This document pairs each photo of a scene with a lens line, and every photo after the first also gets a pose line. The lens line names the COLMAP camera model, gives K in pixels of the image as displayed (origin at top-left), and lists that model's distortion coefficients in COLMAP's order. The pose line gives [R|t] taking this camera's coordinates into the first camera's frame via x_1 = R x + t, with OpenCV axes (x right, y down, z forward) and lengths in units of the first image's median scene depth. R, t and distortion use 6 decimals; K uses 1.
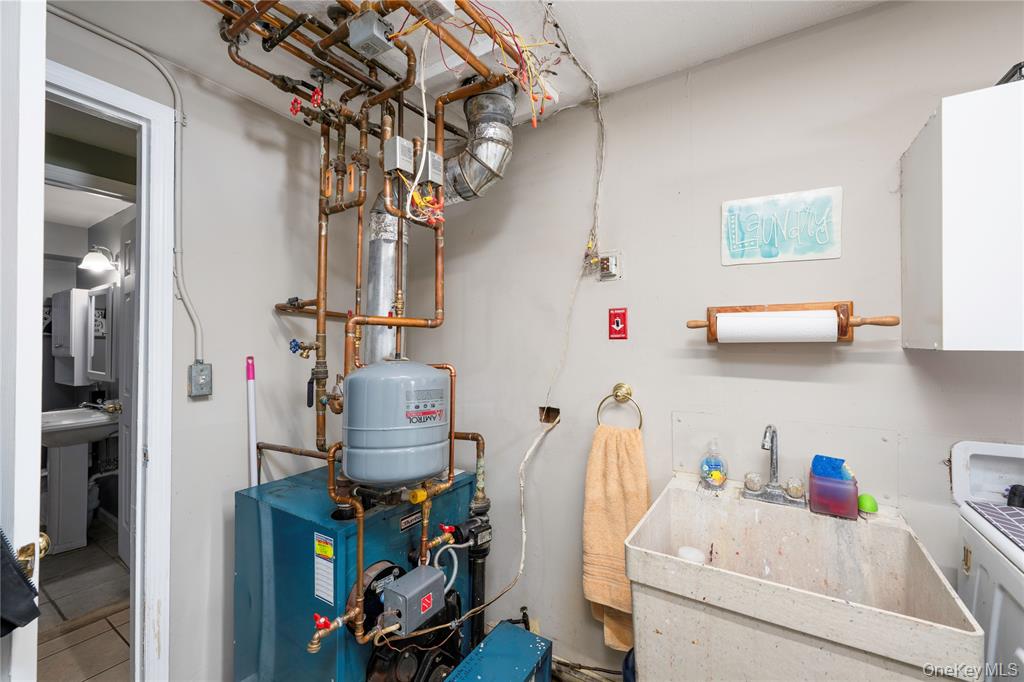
lens RADIAL K [[405.3, 0, 512.0], [0, 405.3, 336.2], [0, 0, 1]] dist [-0.002832, -0.000171]
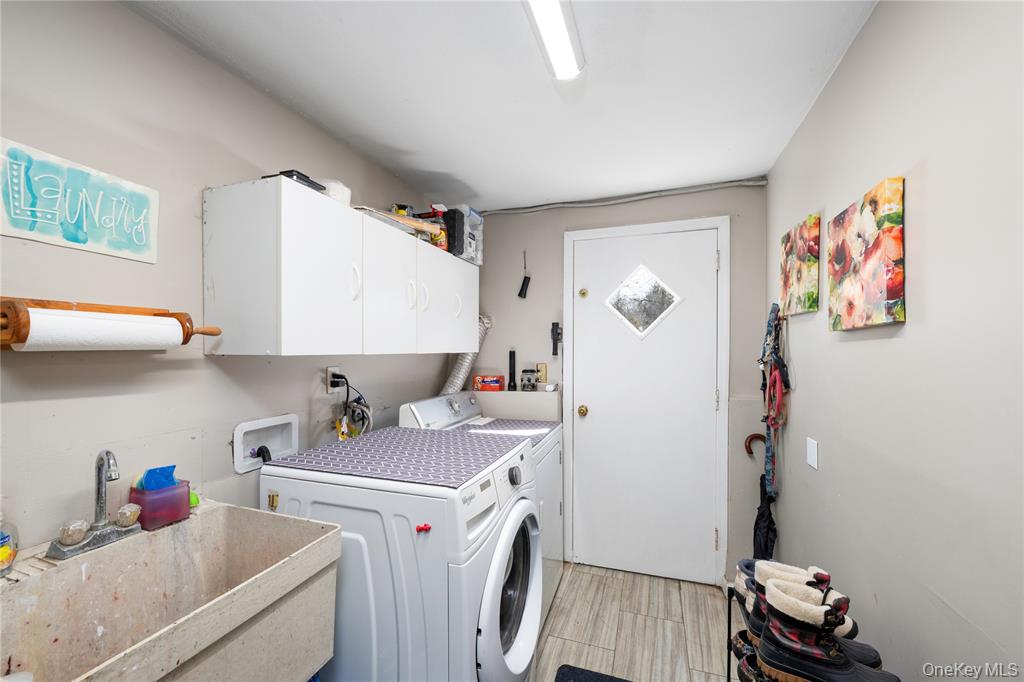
lens RADIAL K [[405.3, 0, 509.6], [0, 405.3, 350.6], [0, 0, 1]] dist [-0.002832, -0.000171]
pose [[-0.207767, -0.004207, 0.978169, -0.335513], [-0.010918, 0.999938, 0.001982, 0.005074], [-0.978117, -0.010268, -0.207800, 0.374241]]
